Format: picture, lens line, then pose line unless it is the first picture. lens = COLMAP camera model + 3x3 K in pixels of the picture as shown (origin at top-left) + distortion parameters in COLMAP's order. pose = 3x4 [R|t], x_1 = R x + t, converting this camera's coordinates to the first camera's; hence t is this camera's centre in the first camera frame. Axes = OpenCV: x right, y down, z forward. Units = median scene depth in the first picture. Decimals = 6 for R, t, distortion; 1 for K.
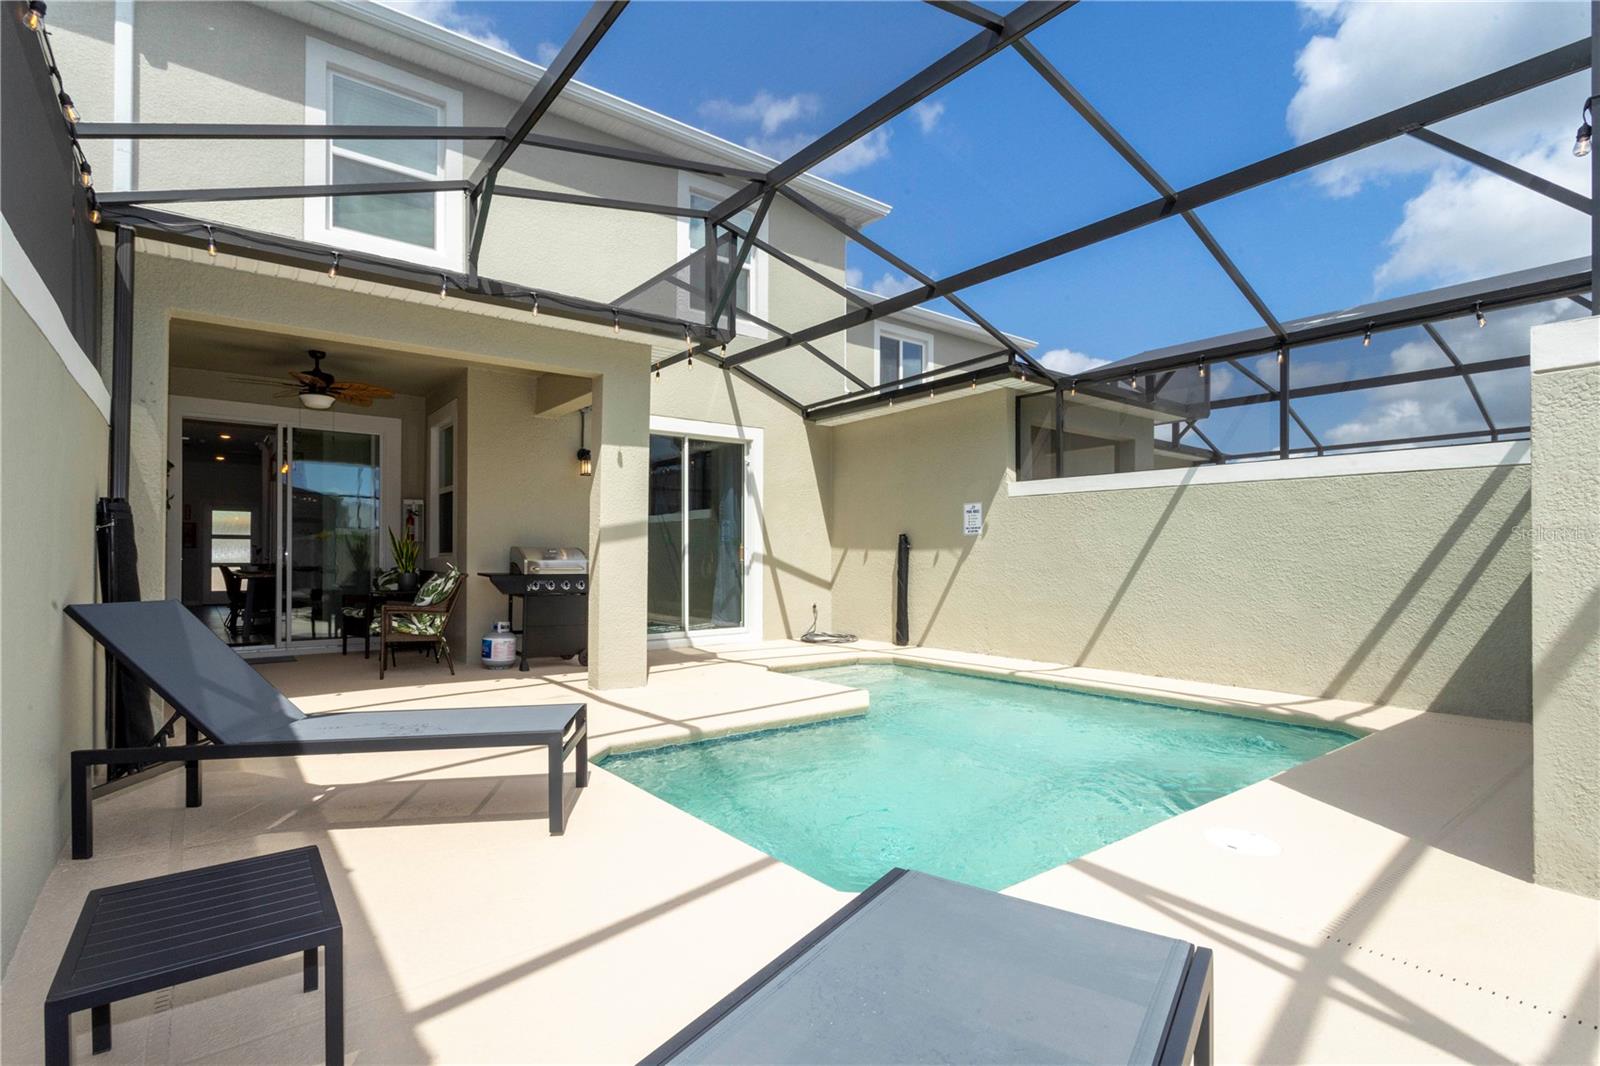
lens RADIAL K [[760.2, 0, 808.7], [0, 760.2, 554.5], [0, 0, 1]] dist [0.005181, 0.003029]
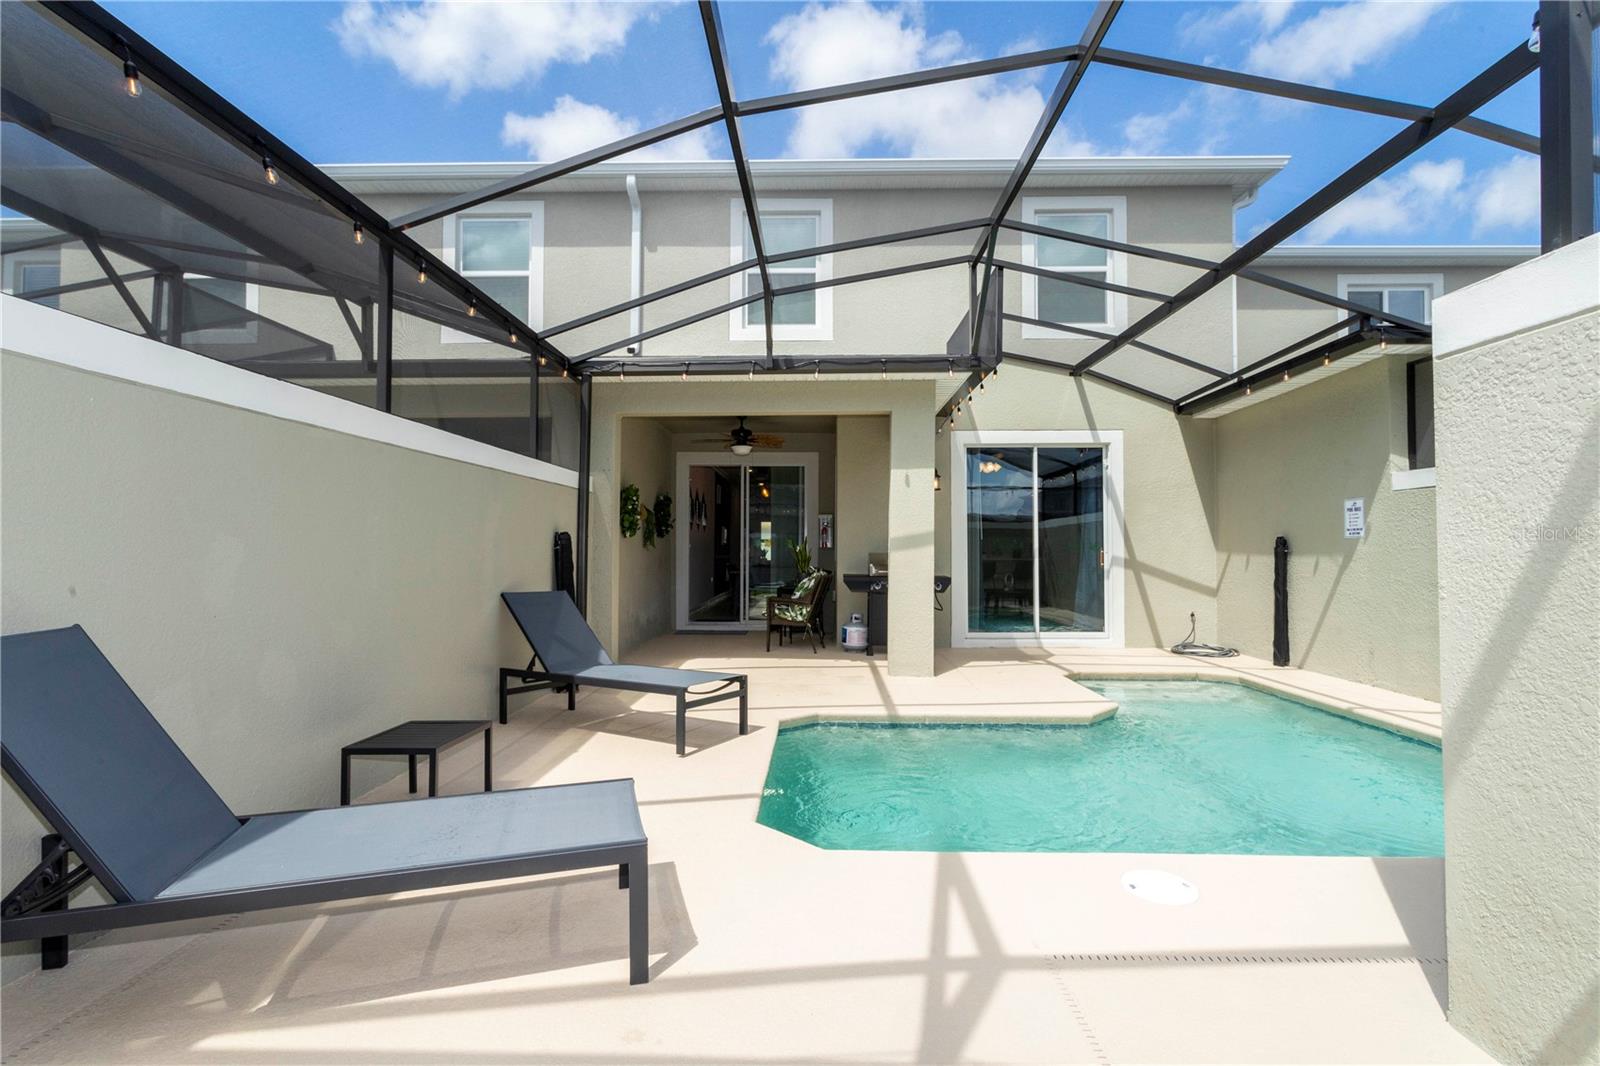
lens RADIAL K [[760.2, 0, 824.2], [0, 760.2, 540.2], [0, 0, 1]] dist [0.005181, 0.003029]
pose [[0.782224, -0.008848, -0.622935, 0.278671], [0.000662, 0.999910, -0.013371, -0.012705], [0.622997, 0.010047, 0.782159, -0.000602]]
